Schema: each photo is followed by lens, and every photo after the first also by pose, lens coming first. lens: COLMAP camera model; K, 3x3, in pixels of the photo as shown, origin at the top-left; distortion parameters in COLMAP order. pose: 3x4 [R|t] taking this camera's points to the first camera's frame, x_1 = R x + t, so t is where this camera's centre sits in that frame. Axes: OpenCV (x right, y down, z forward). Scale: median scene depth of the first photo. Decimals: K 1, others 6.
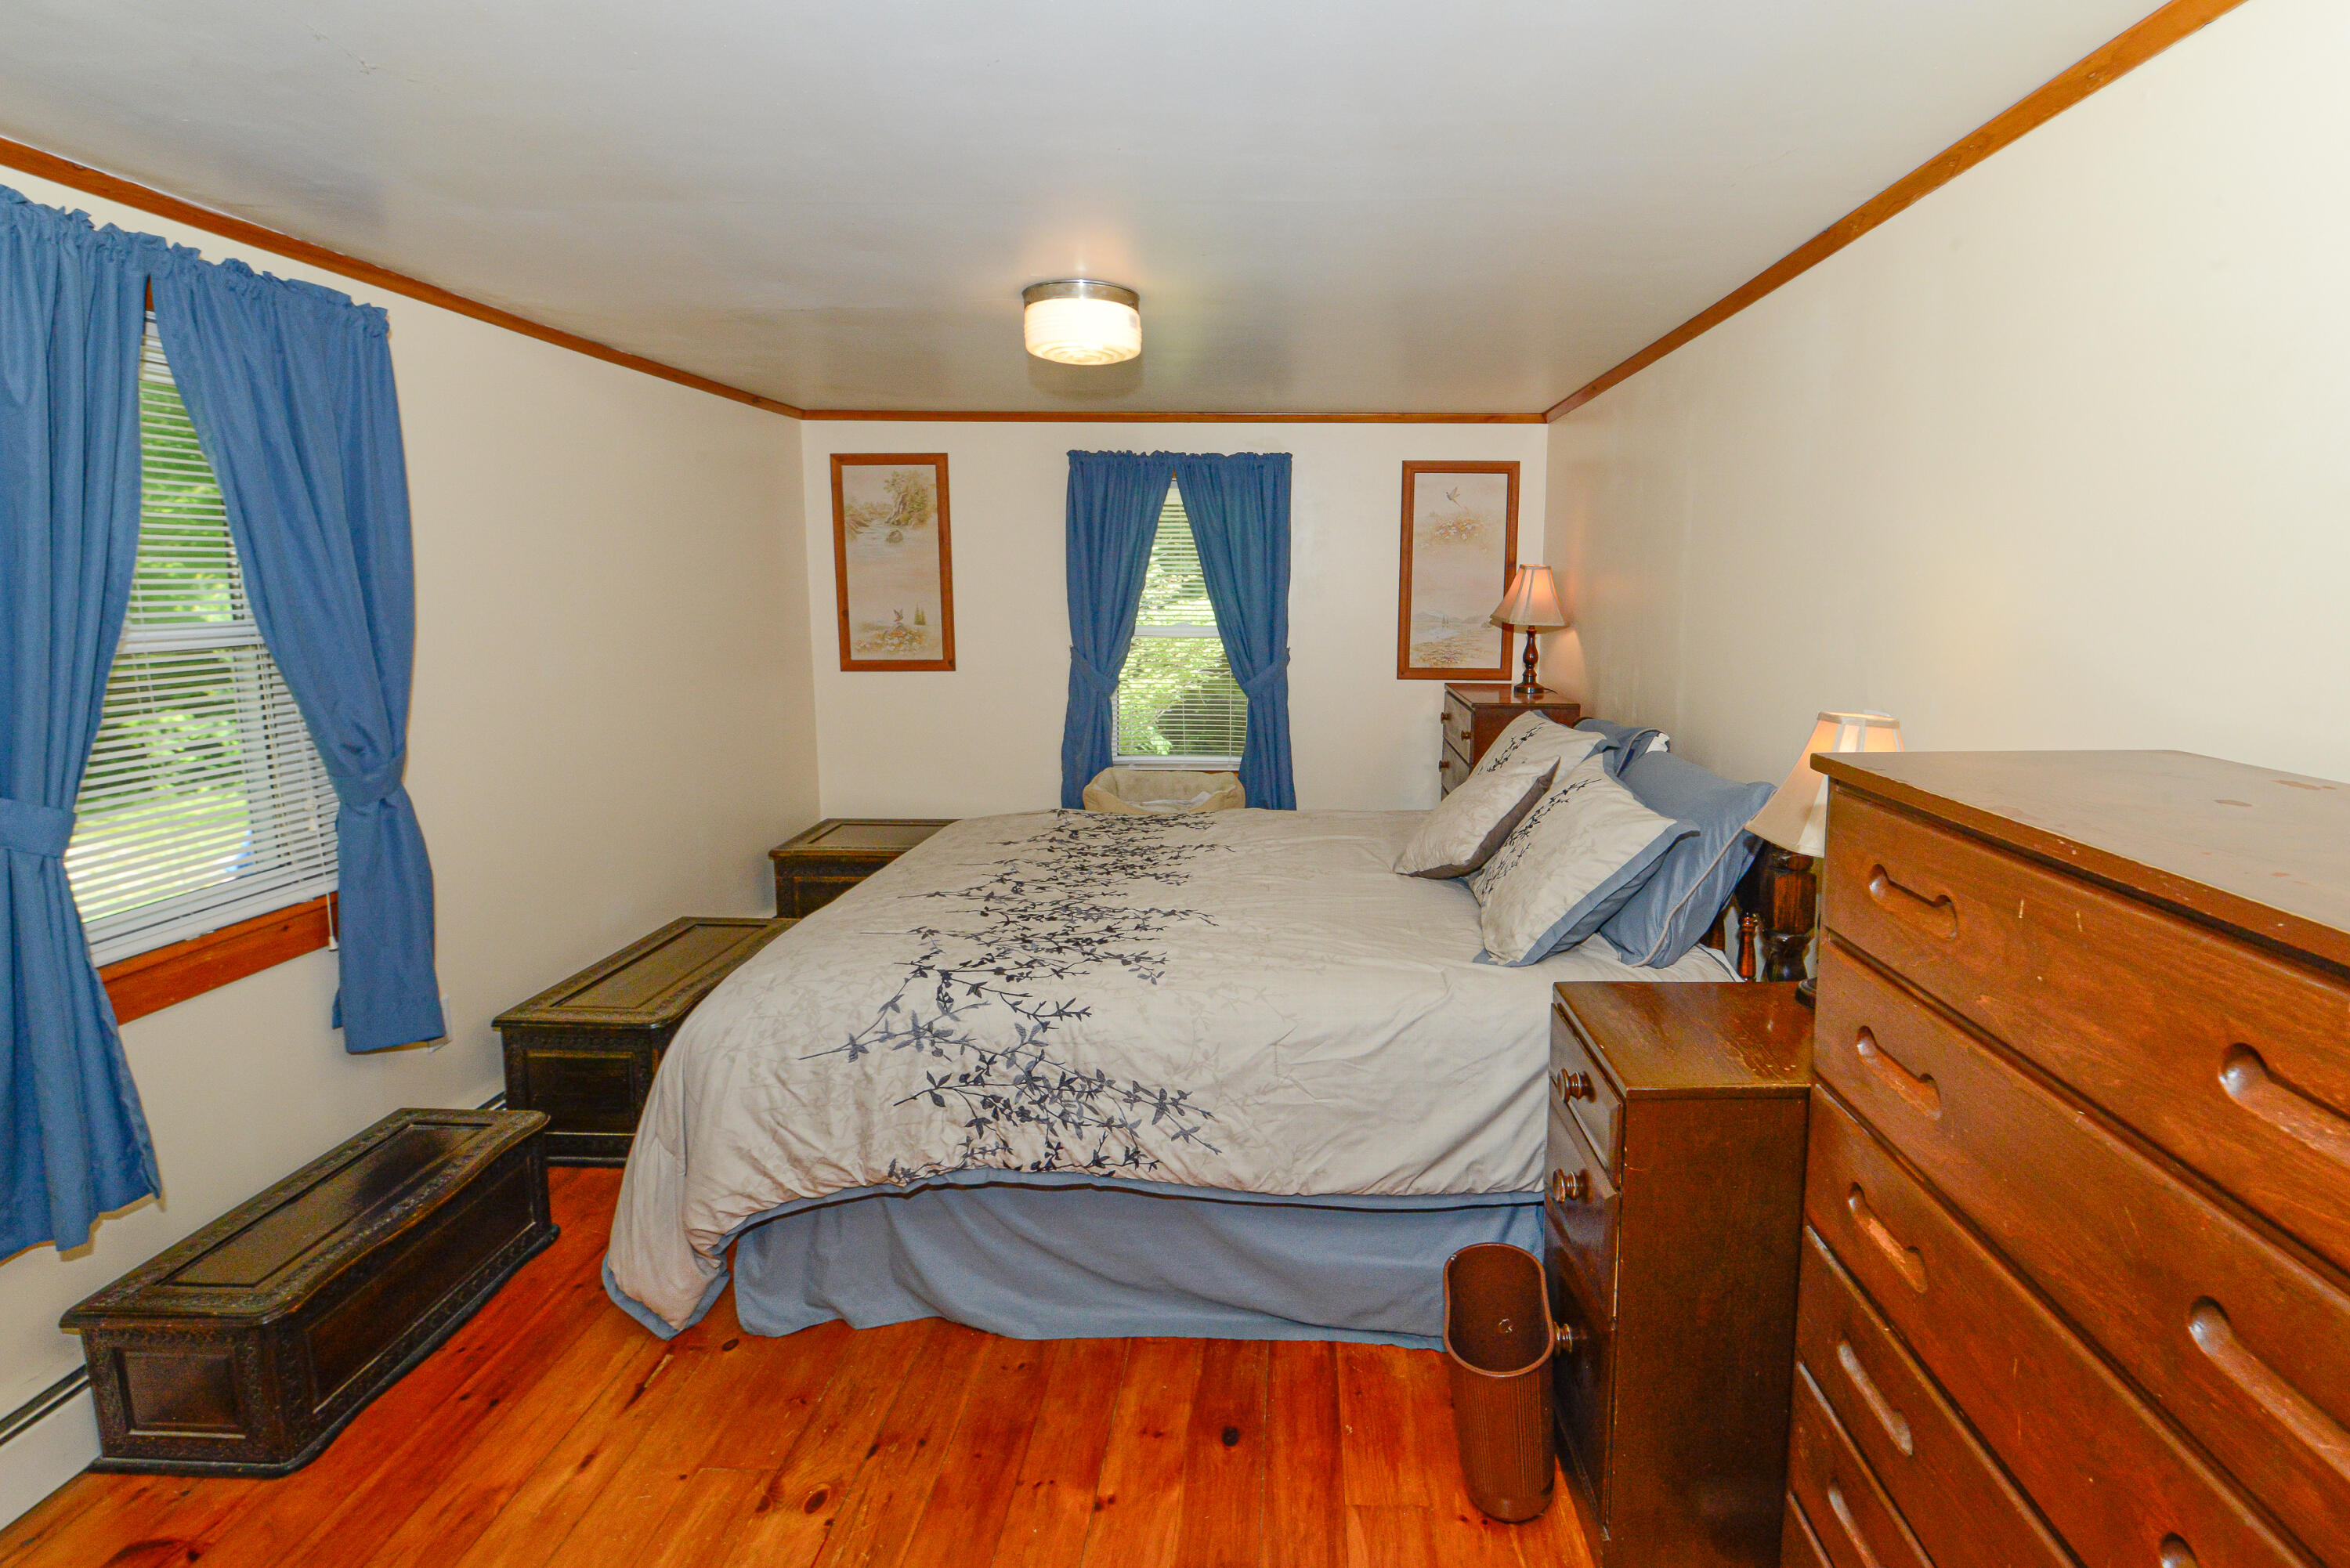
lens RADIAL K [[998.7, 0, 1174.5], [0, 998.7, 825.0], [0, 0, 1]] dist [-0.024730, -0.000039]
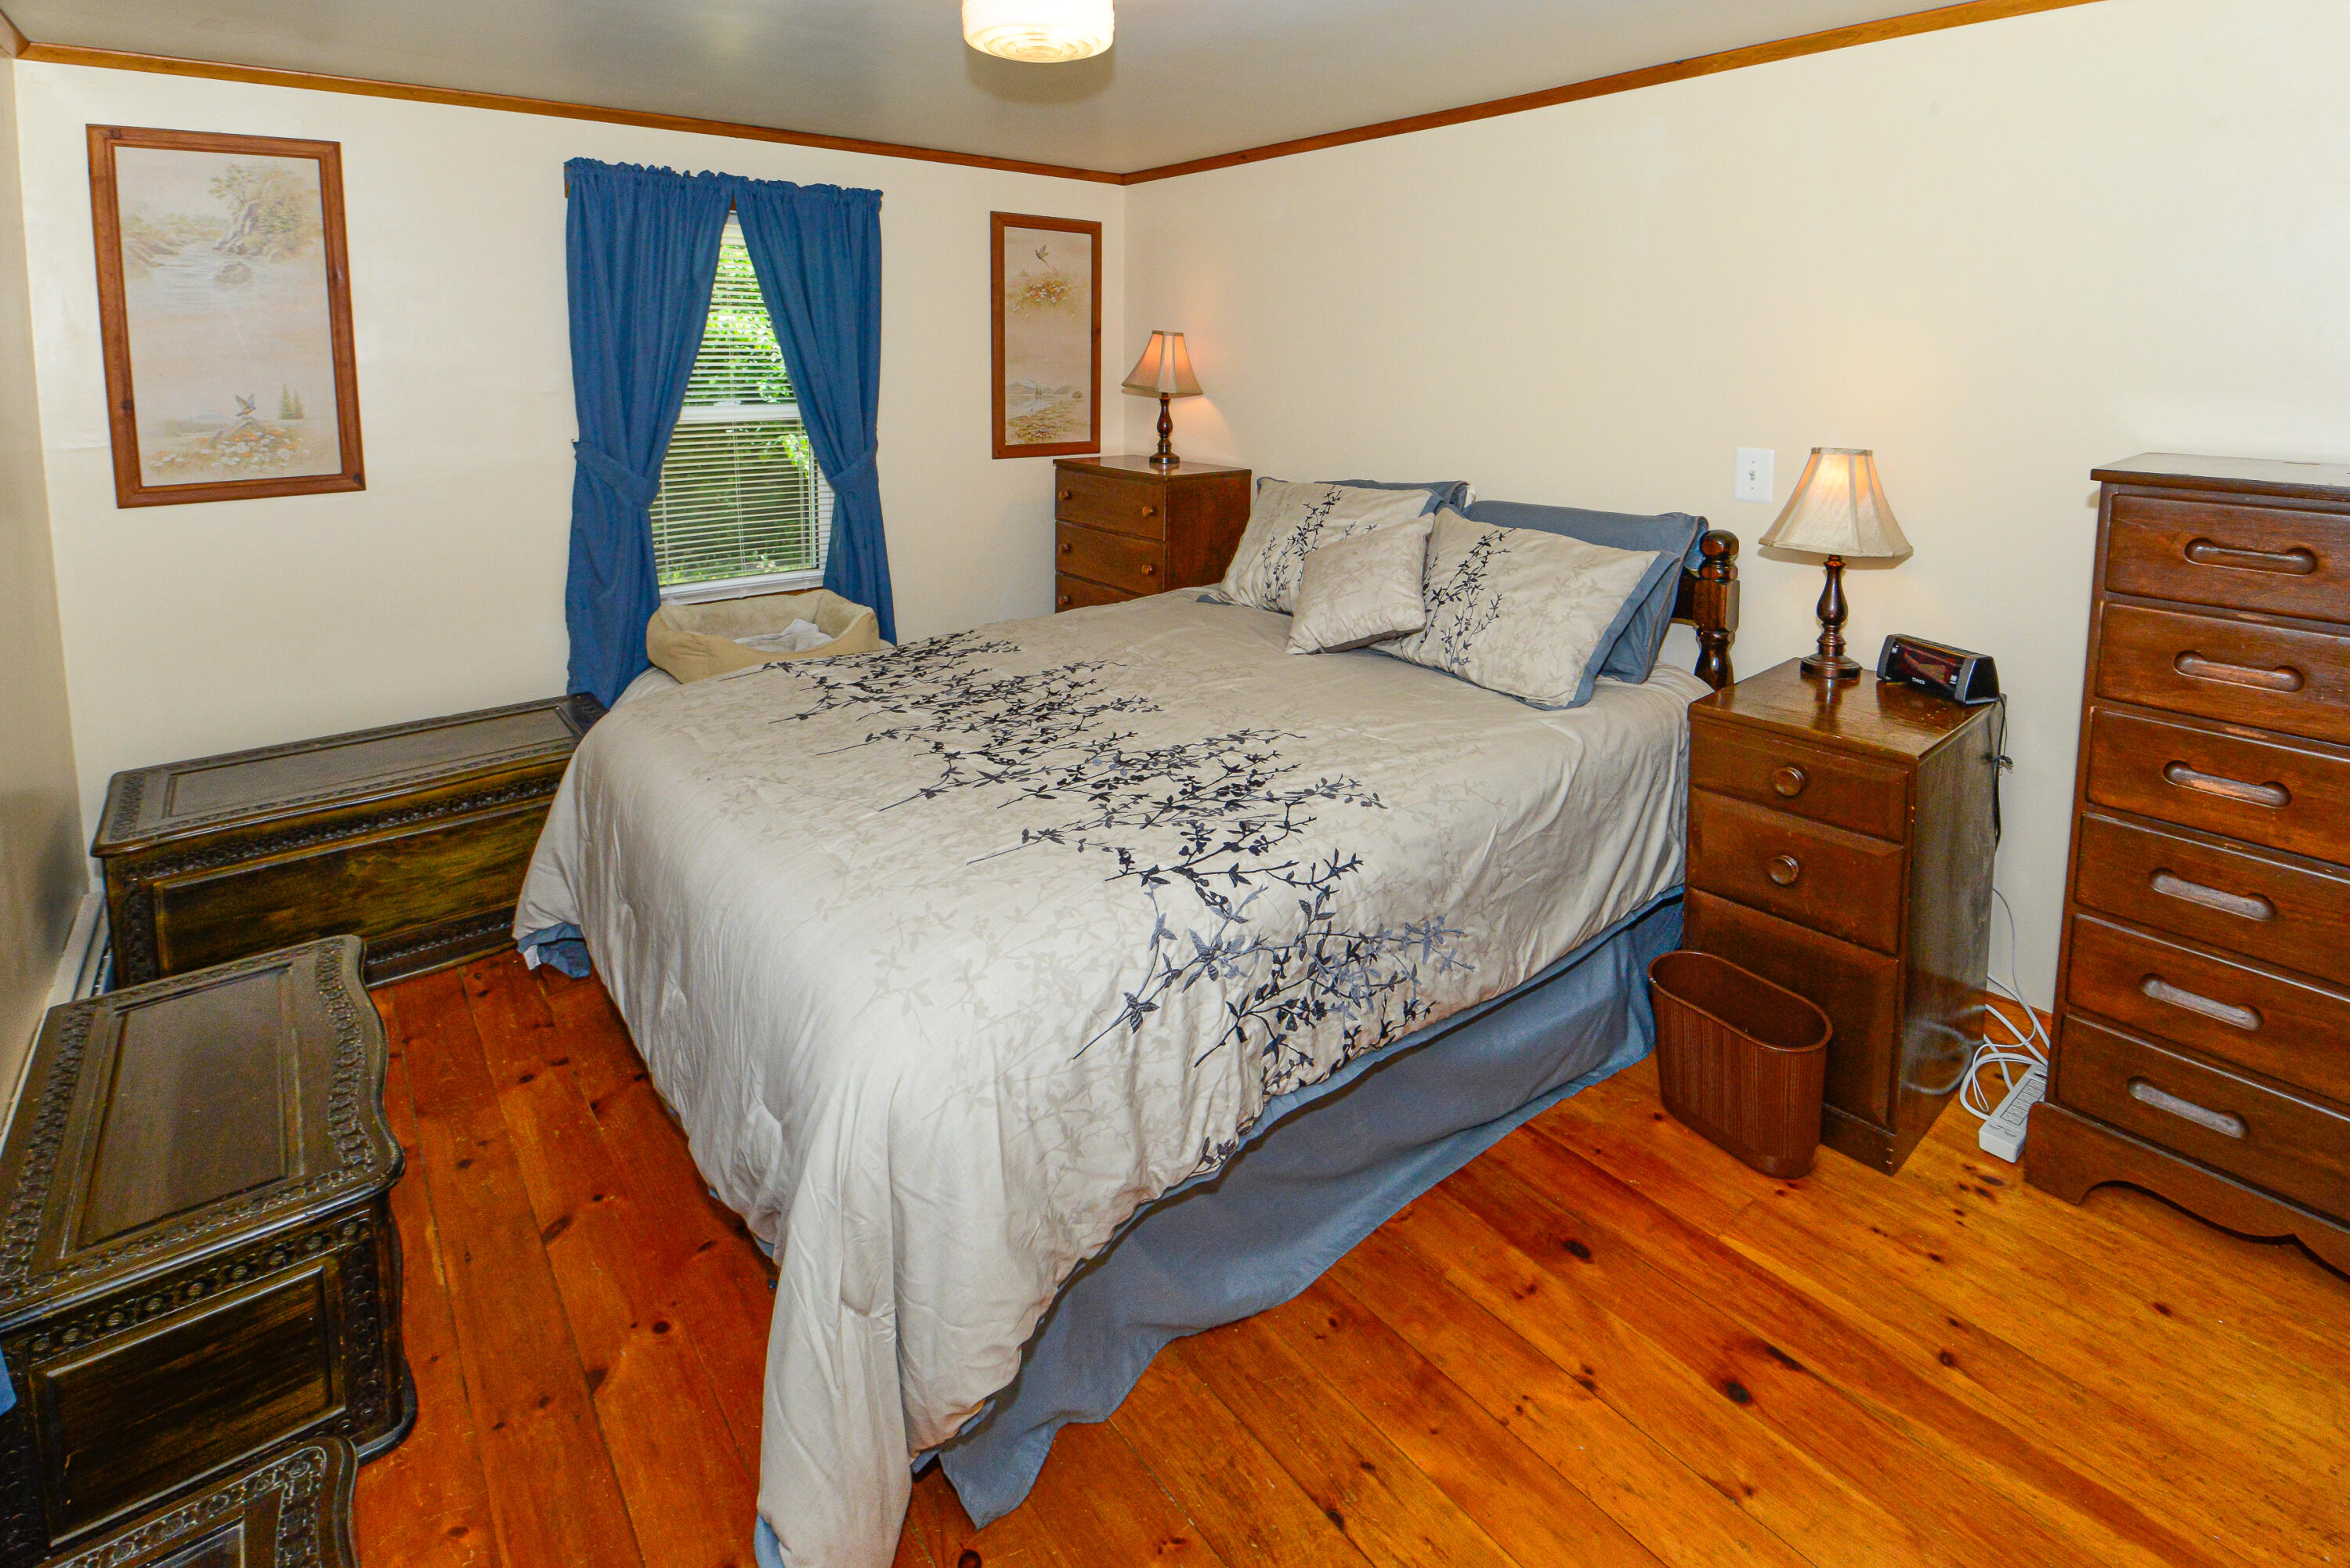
lens RADIAL K [[1091.0, 0, 1229.6], [0, 1091.0, 619.8], [0, 0, 1]] dist [-0.001634, -0.014319]
pose [[0.755797, -0.154672, 0.636276, -0.662313], [0.154726, 0.986370, 0.055985, -0.070924], [-0.636263, 0.056135, 0.769428, 0.334551]]
